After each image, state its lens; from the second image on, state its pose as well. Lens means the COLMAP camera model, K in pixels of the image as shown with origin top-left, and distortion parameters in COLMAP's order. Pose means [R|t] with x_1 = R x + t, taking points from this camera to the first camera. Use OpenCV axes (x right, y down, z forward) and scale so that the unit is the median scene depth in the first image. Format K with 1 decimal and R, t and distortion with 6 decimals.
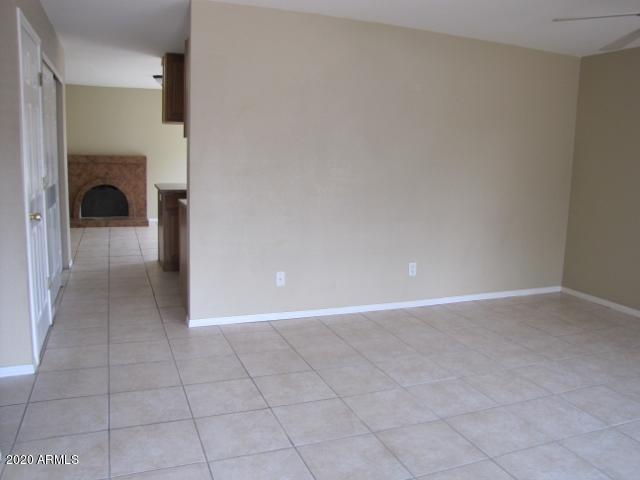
lens RADIAL K [[540.4, 0, 319.8], [0, 540.4, 238.7], [0, 0, 1]] dist [-0.124299, 0.057472]
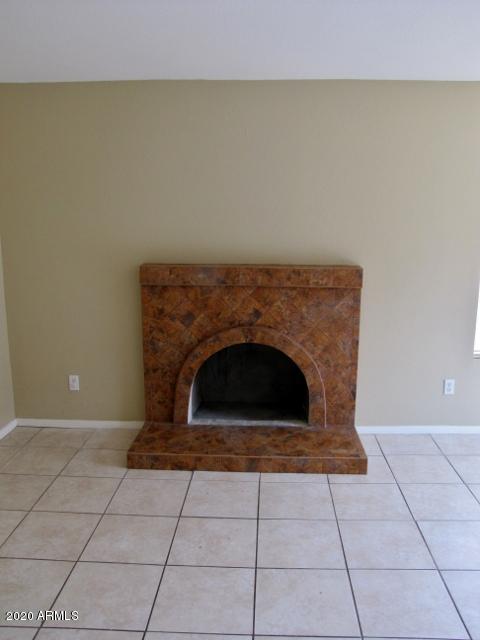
lens RADIAL K [[540.4, 0, 241.1], [0, 540.4, 319.7], [0, 0, 1]] dist [-0.124299, 0.057472]
pose [[0.913922, 0.043809, -0.403518, -0.255832], [-0.033511, 0.998908, 0.032551, -0.130374], [0.404503, -0.016227, 0.914393, 0.640717]]
